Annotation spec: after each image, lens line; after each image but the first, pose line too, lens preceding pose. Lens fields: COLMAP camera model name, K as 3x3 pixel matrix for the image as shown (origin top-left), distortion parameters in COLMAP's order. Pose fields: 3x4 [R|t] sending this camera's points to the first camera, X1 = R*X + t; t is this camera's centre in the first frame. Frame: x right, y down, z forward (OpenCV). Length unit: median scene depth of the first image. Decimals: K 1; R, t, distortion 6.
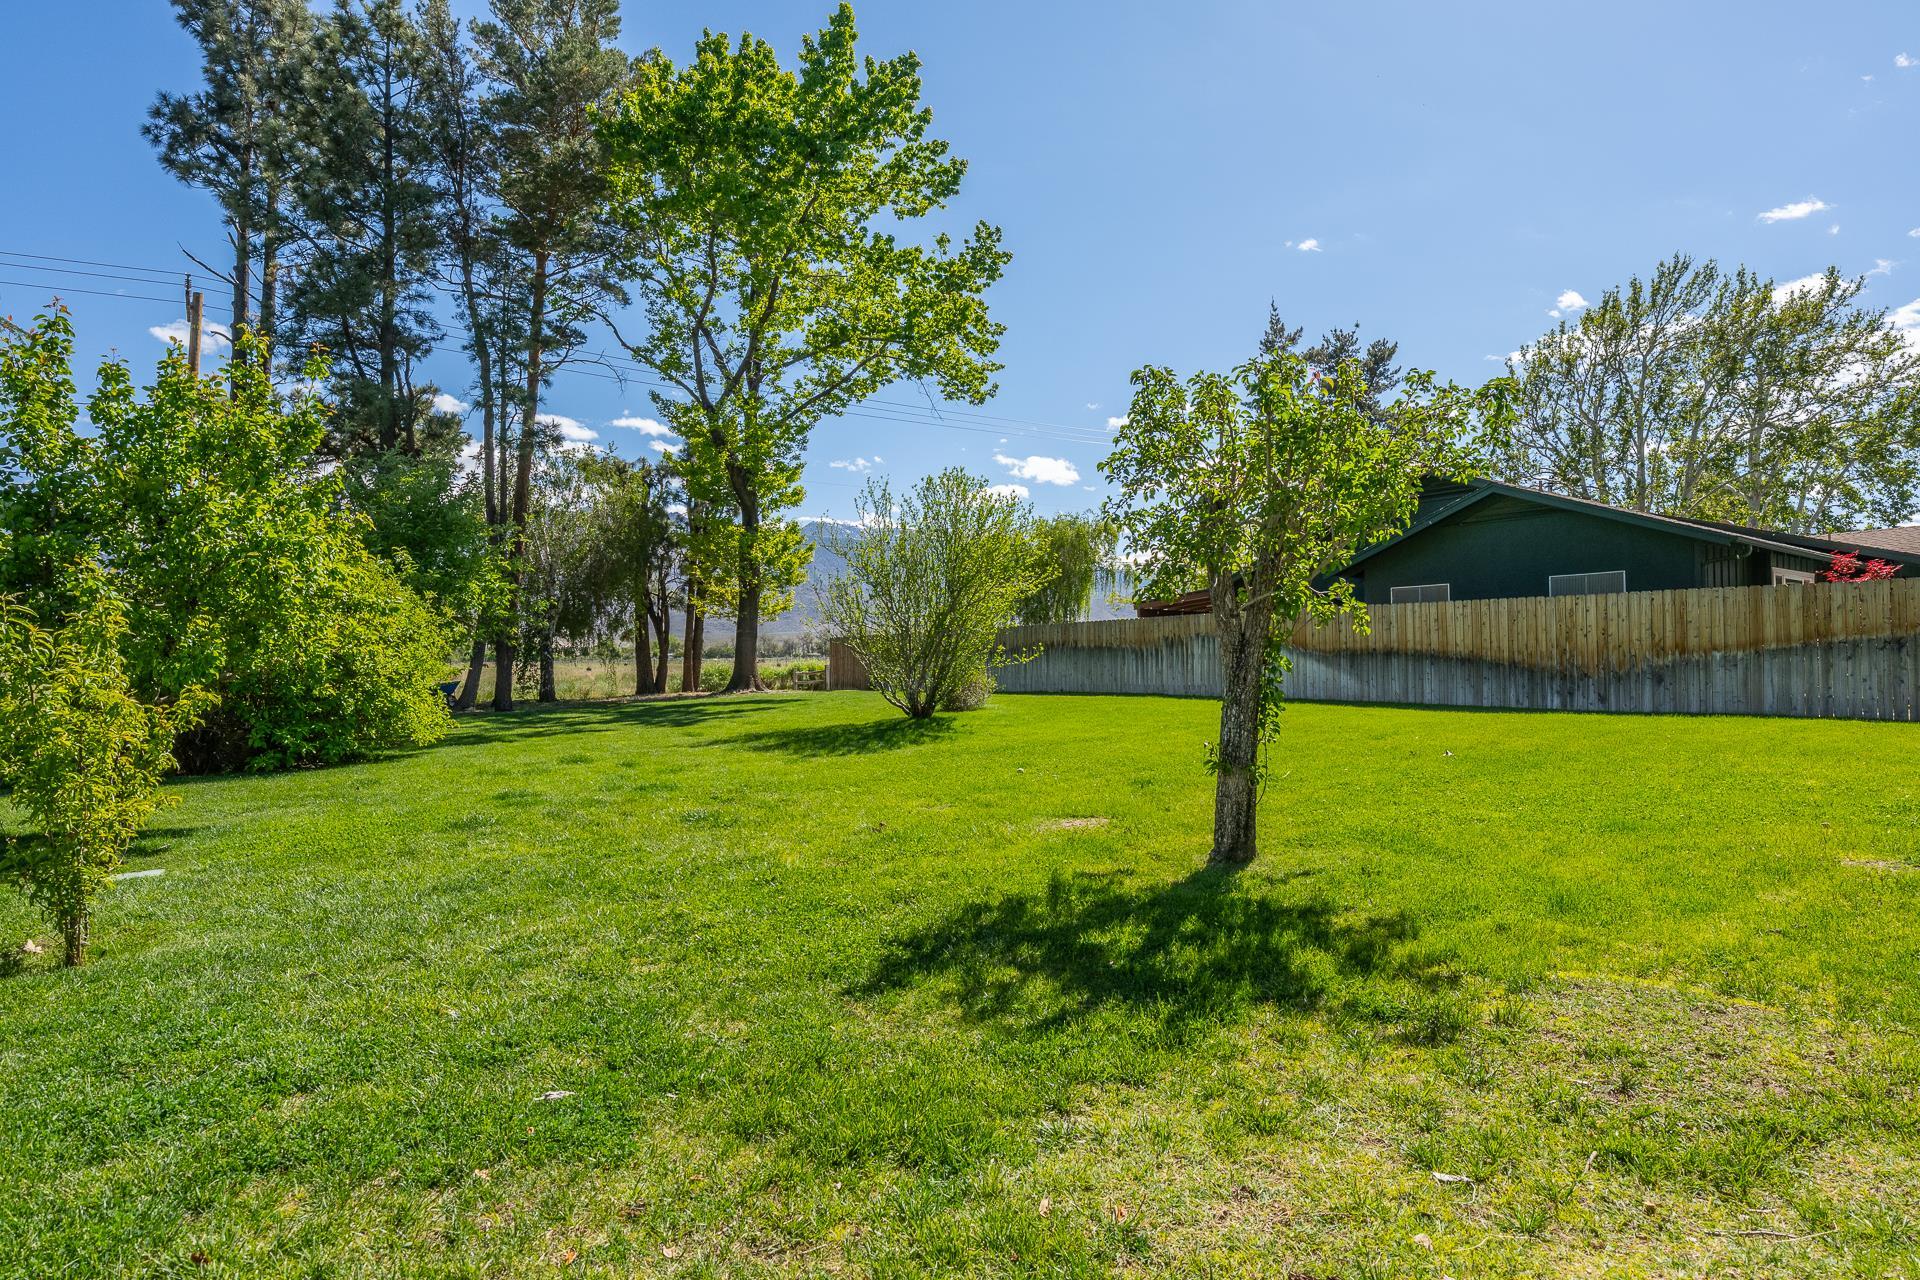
lens RADIAL K [[1018.2, 0, 1005.0], [0, 1018.2, 663.8], [0, 0, 1]] dist [-0.023471, -0.002266]
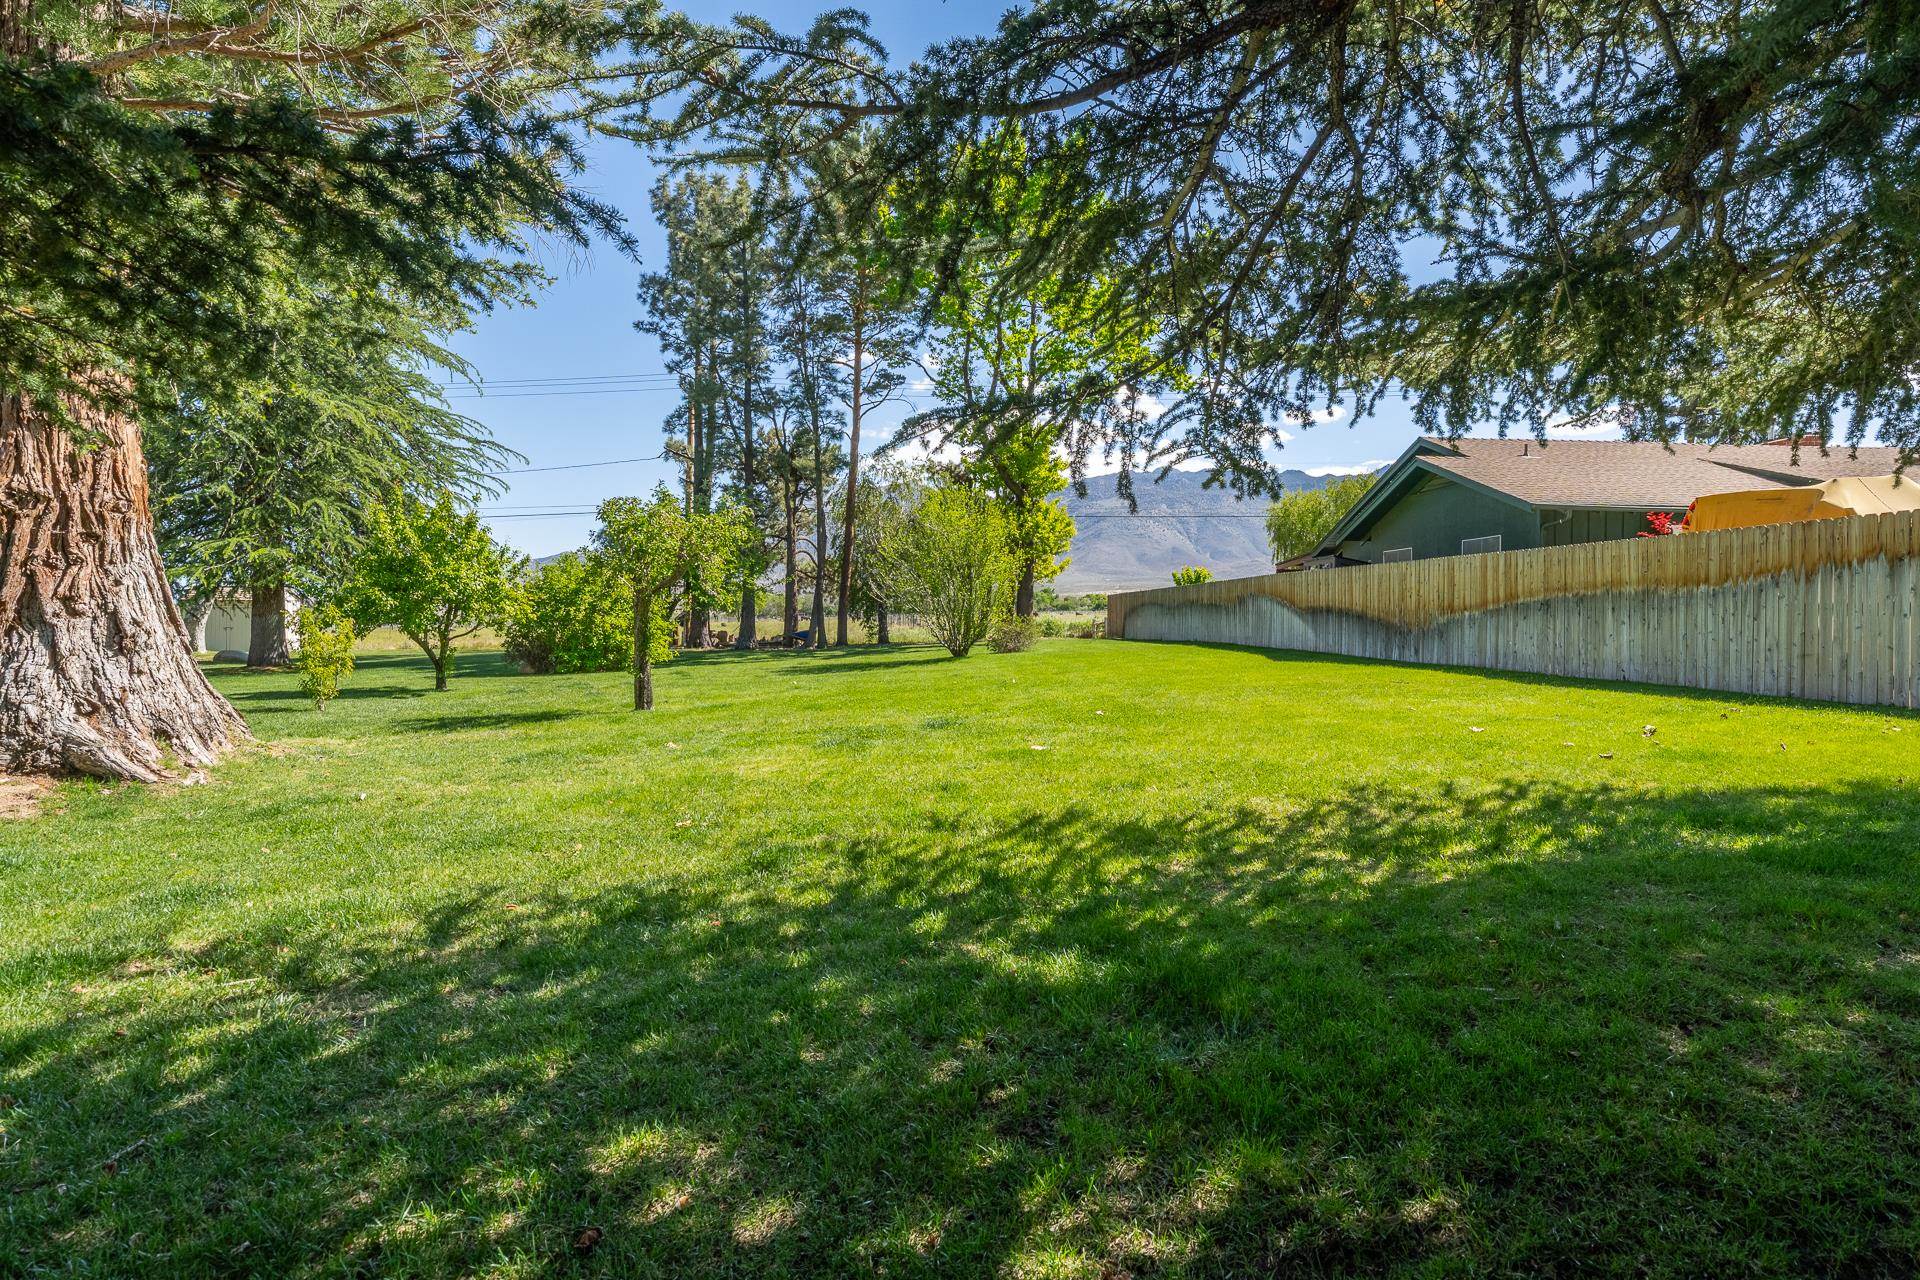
lens RADIAL K [[998.4, 0, 974.2], [0, 998.4, 640.9], [0, 0, 1]] dist [-0.005963, 0.001020]
pose [[0.851667, 0.013292, -0.523915, 0.471469], [0.001913, 0.999593, 0.028470, -0.006665], [0.524080, -0.025249, 0.851294, -0.137343]]
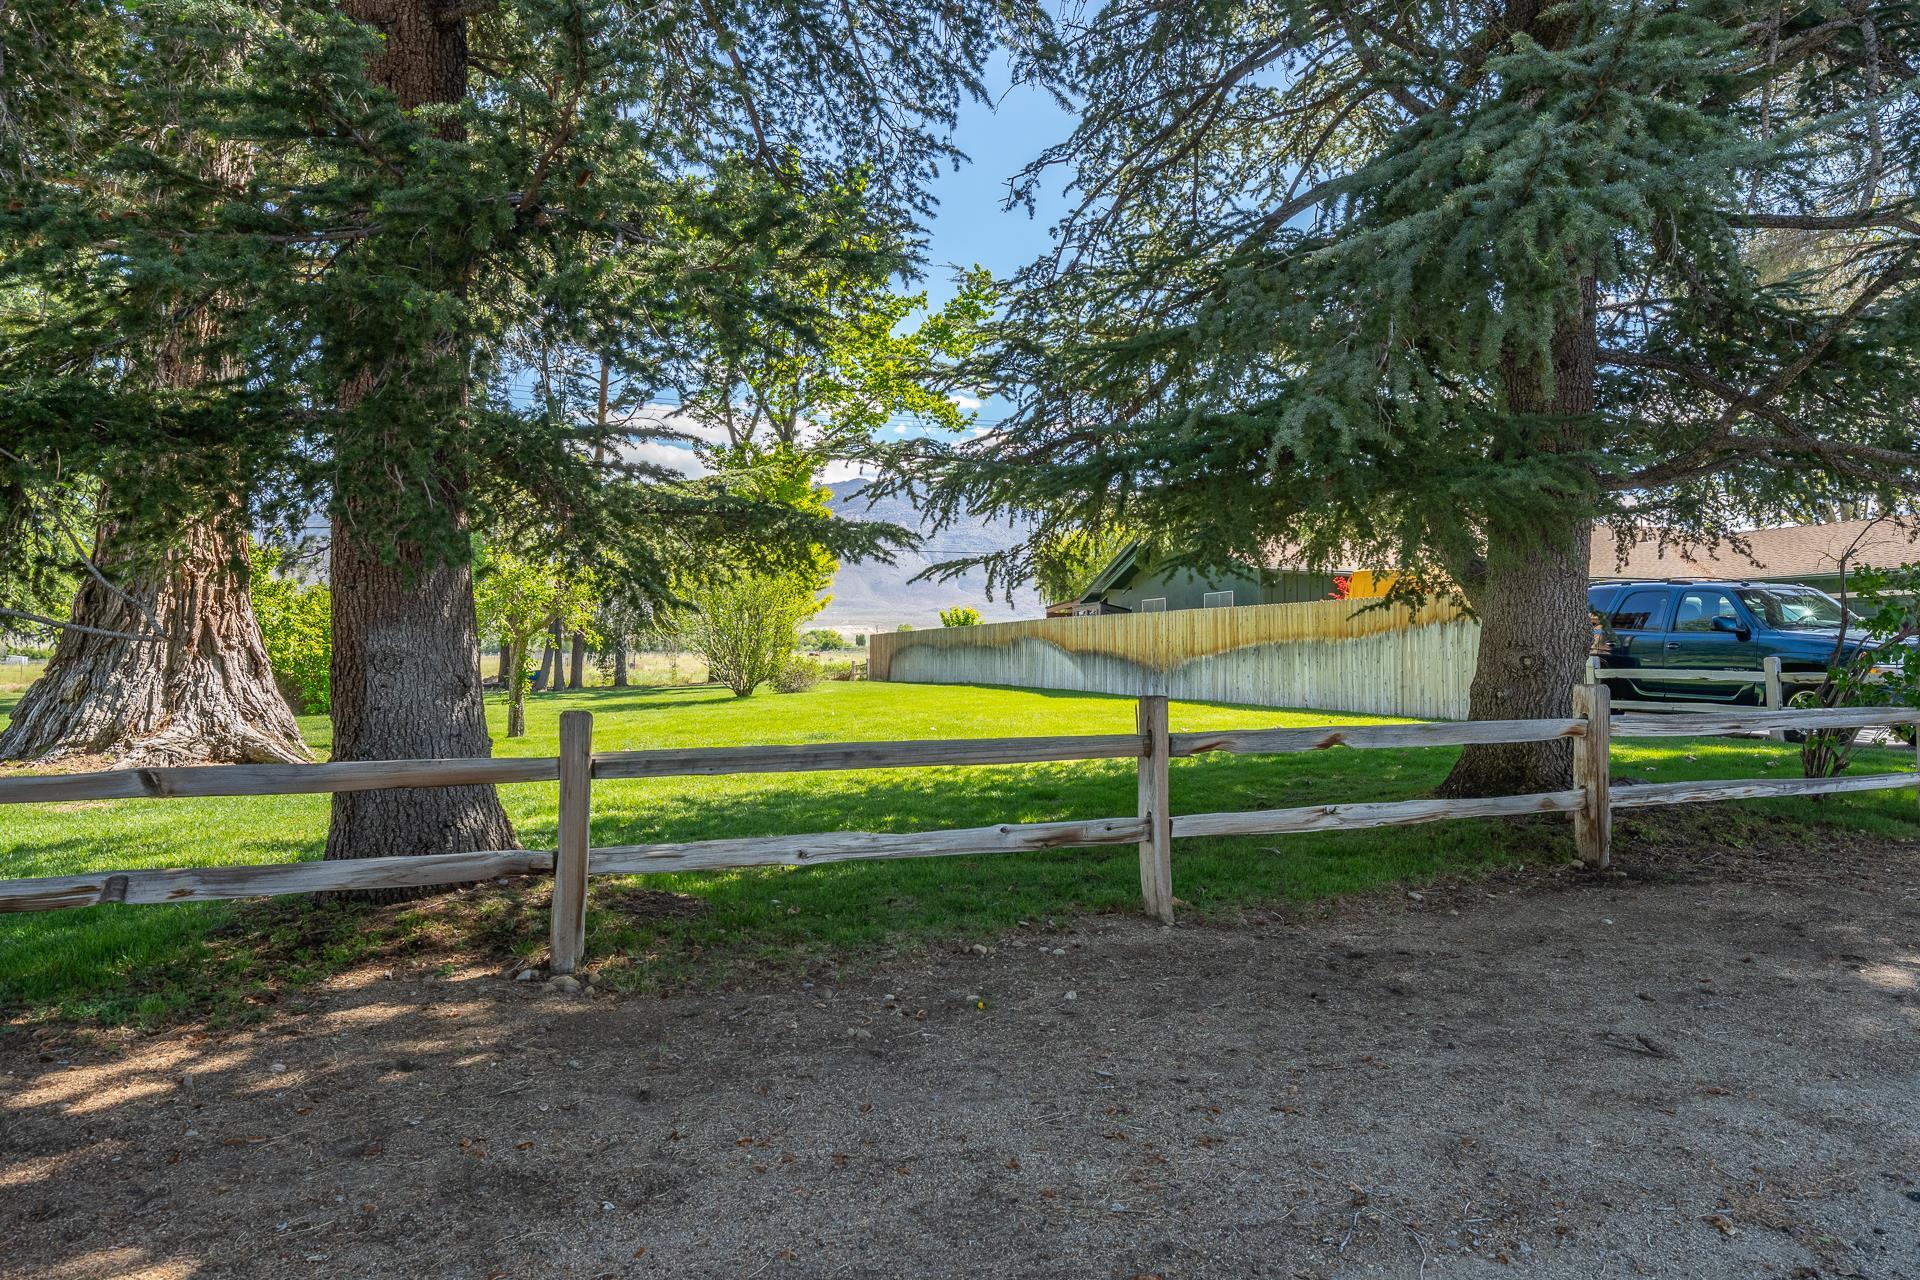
lens RADIAL K [[1224.1, 0, 986.5], [0, 1224.1, 592.5], [0, 0, 1]] dist [-0.000456, -0.000096]
pose [[0.955604, -0.008470, -0.294531, 0.523760], [-0.006601, 0.998720, -0.050139, -0.006455], [0.294579, 0.049857, 0.954326, -0.382261]]
